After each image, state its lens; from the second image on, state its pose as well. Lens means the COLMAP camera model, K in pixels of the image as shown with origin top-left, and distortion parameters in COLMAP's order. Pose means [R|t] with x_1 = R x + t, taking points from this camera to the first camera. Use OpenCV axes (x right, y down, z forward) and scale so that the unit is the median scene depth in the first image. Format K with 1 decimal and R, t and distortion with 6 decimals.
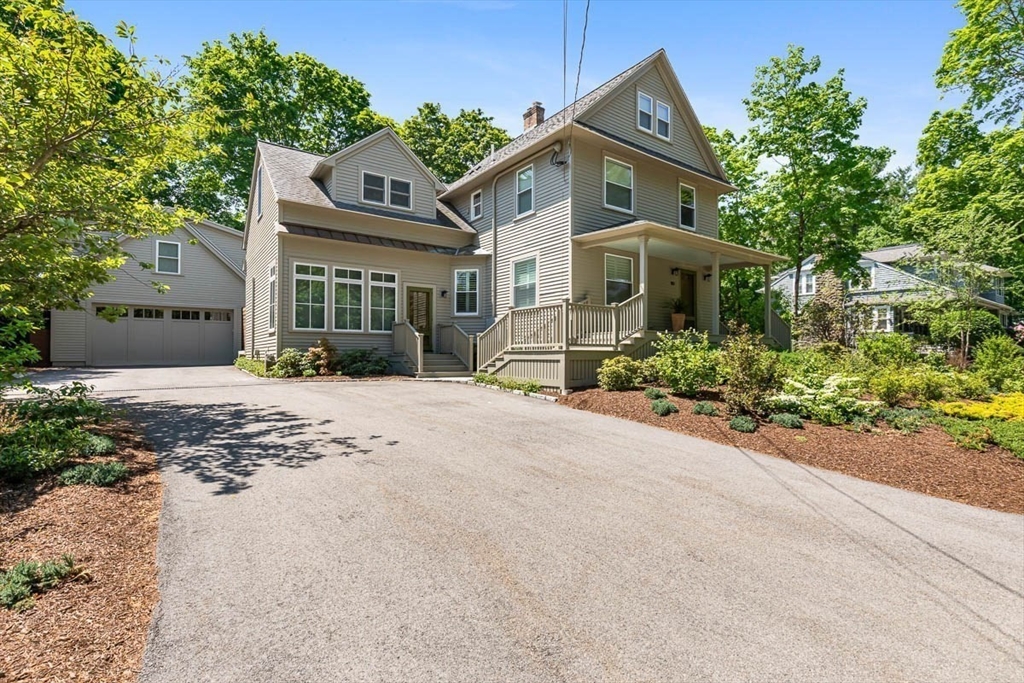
lens RADIAL K [[486.9, 0, 512.0], [0, 486.9, 341.5], [0, 0, 1]] dist [-0.000967, -0.000047]
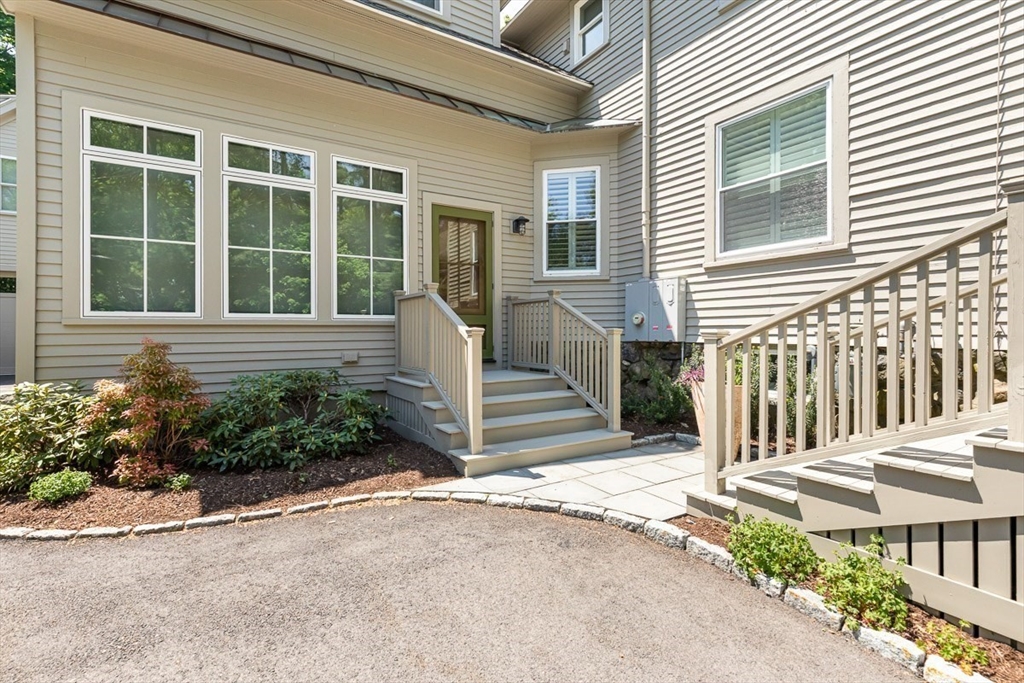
lens RADIAL K [[476.2, 0, 516.2], [0, 476.2, 328.0], [0, 0, 1]] dist [0.001291, -0.000024]
pose [[0.998405, -0.005794, -0.056159, -0.128899], [0.007293, 0.999622, 0.026523, -0.020967], [0.055984, -0.026890, 0.998070, 0.626138]]
